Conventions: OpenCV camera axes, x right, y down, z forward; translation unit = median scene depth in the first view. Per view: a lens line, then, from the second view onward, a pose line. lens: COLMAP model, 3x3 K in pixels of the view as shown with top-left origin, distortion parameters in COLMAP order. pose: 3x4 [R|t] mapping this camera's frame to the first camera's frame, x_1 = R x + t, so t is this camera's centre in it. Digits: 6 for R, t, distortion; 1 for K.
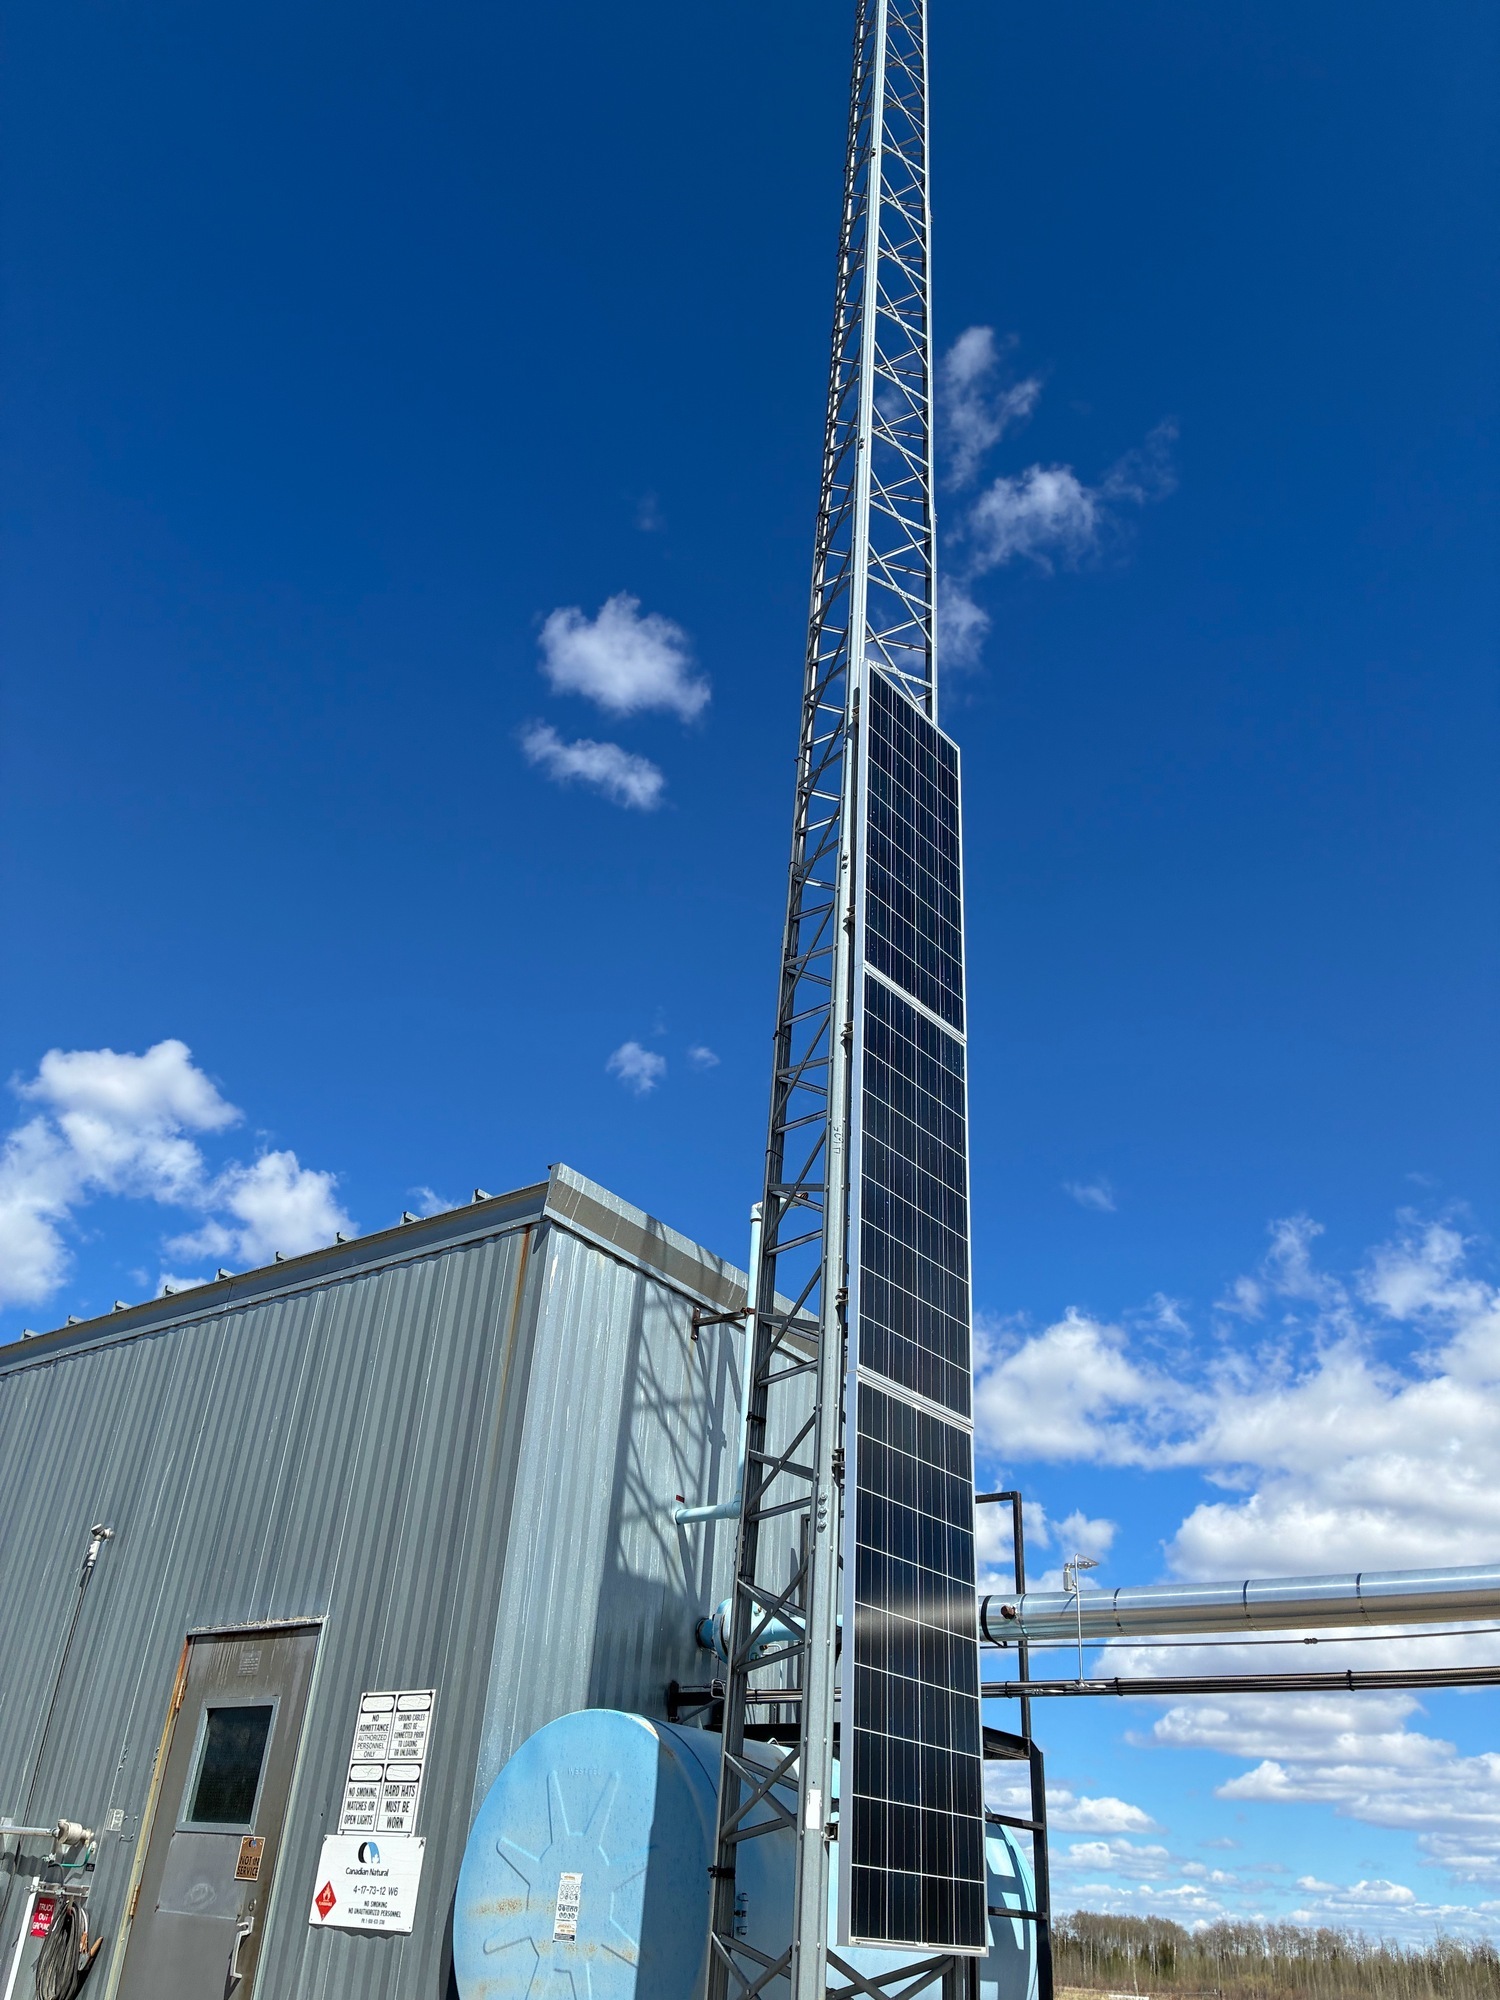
lens RADIAL K [[1509.7, 0, 719.8], [0, 1509.7, 973.5], [0, 0, 1]] dist [0.047940, -0.064233]
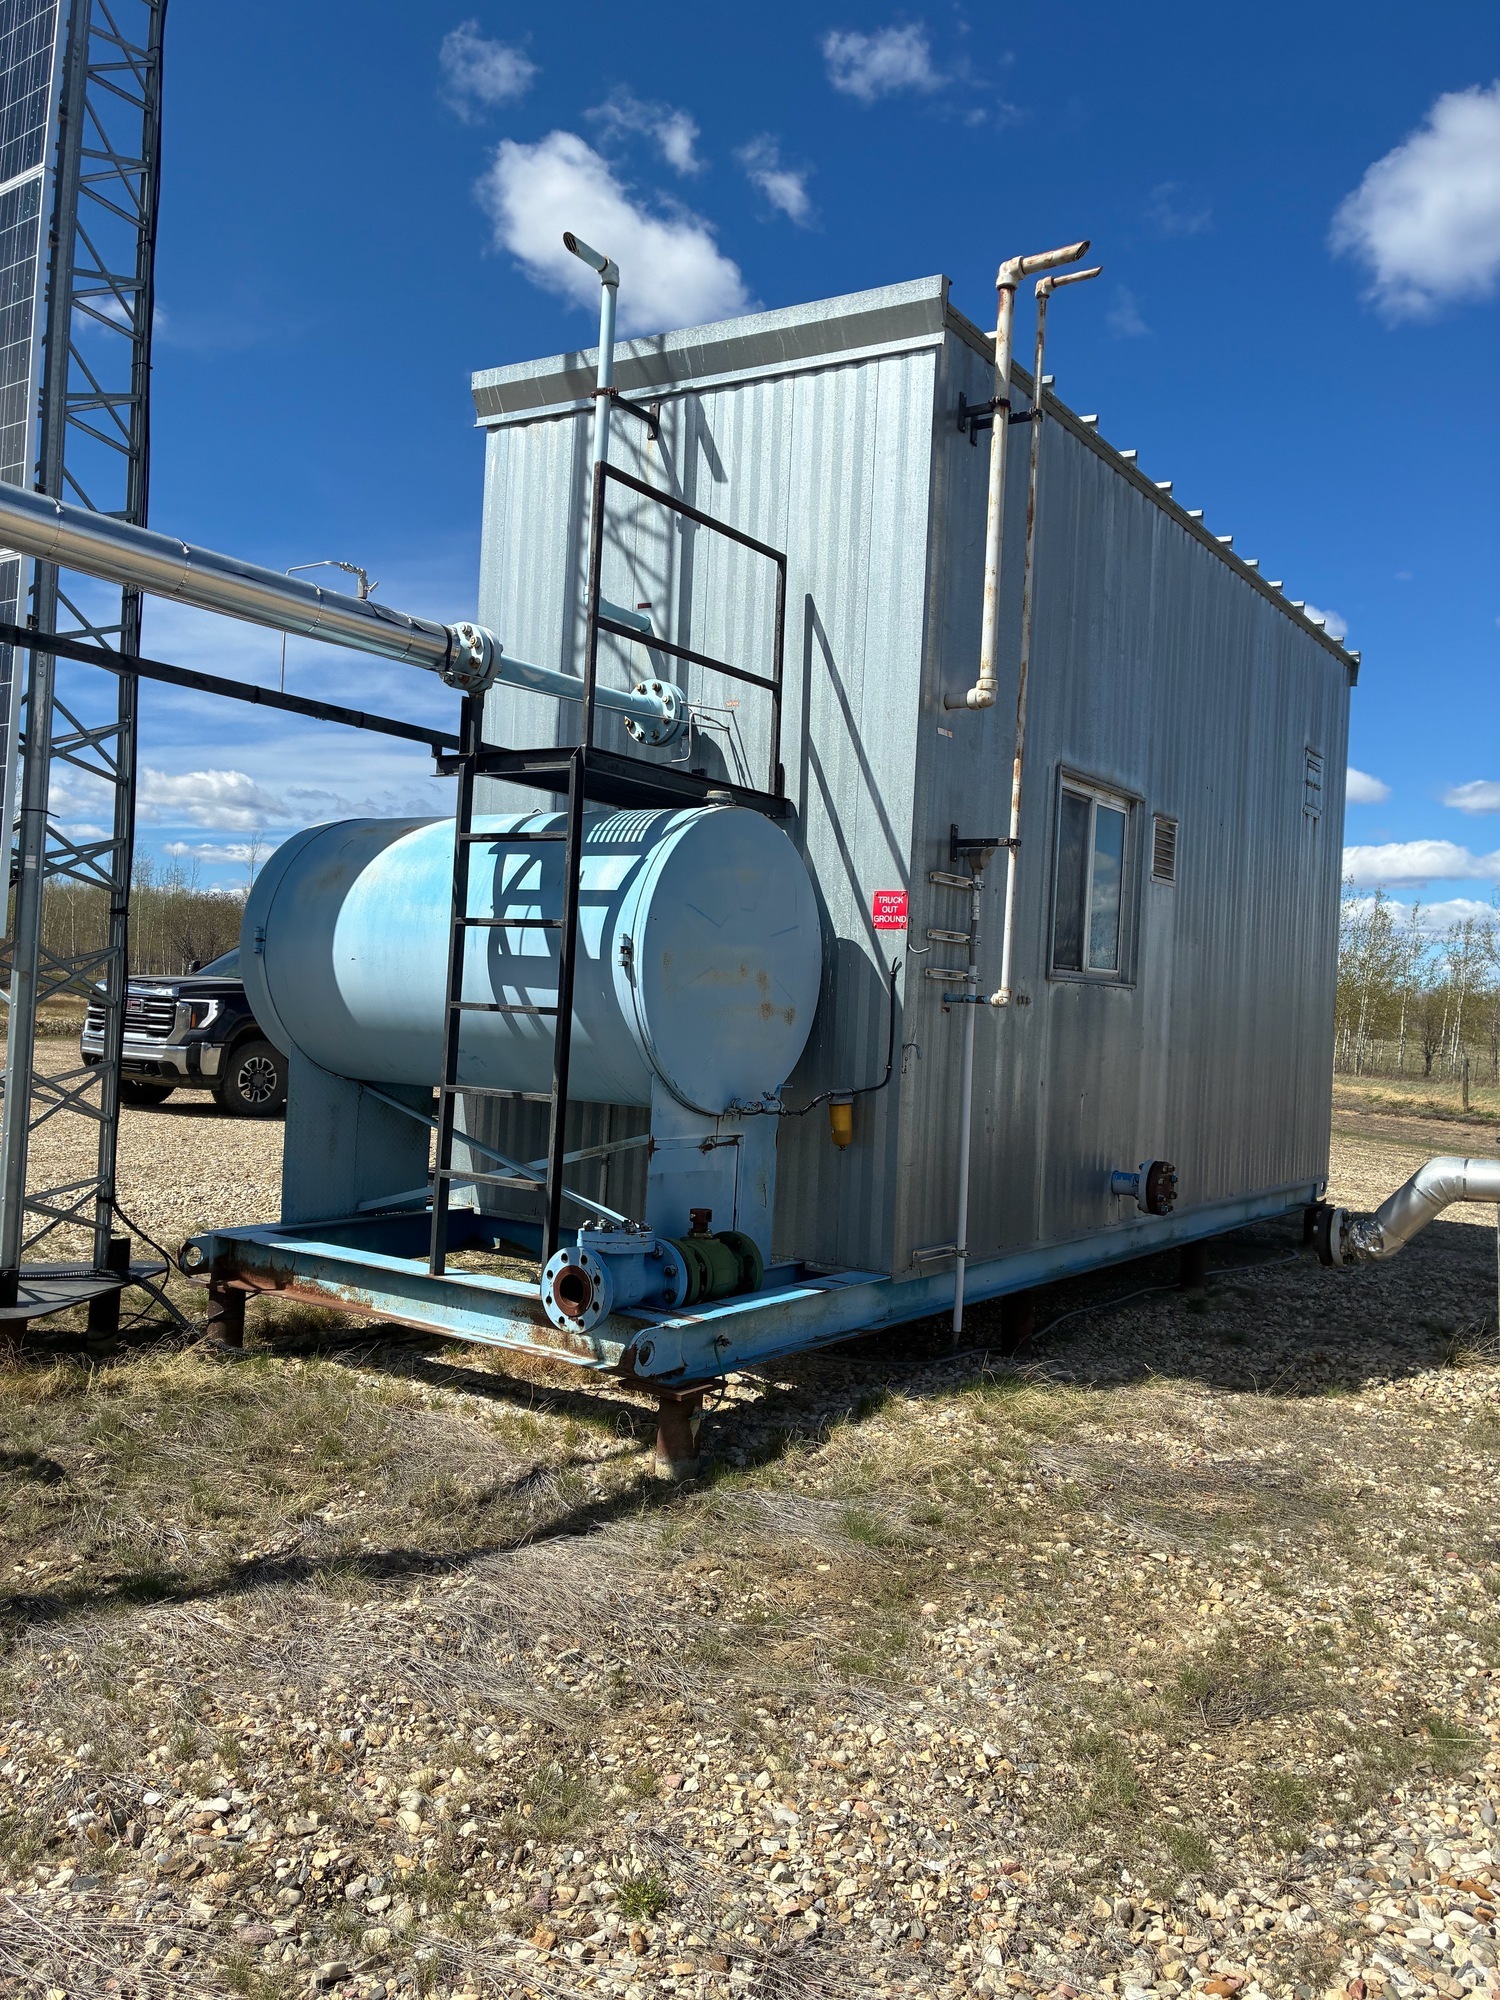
lens RADIAL K [[1509.7, 0, 751.1], [0, 1509.7, 1003.6], [0, 0, 1]] dist [0.047940, -0.064233]
pose [[0.085804, -0.080532, -0.993052, 1.090416], [0.494717, 0.868613, -0.027695, 0.743102], [0.864808, -0.488903, 0.114371, 0.976820]]
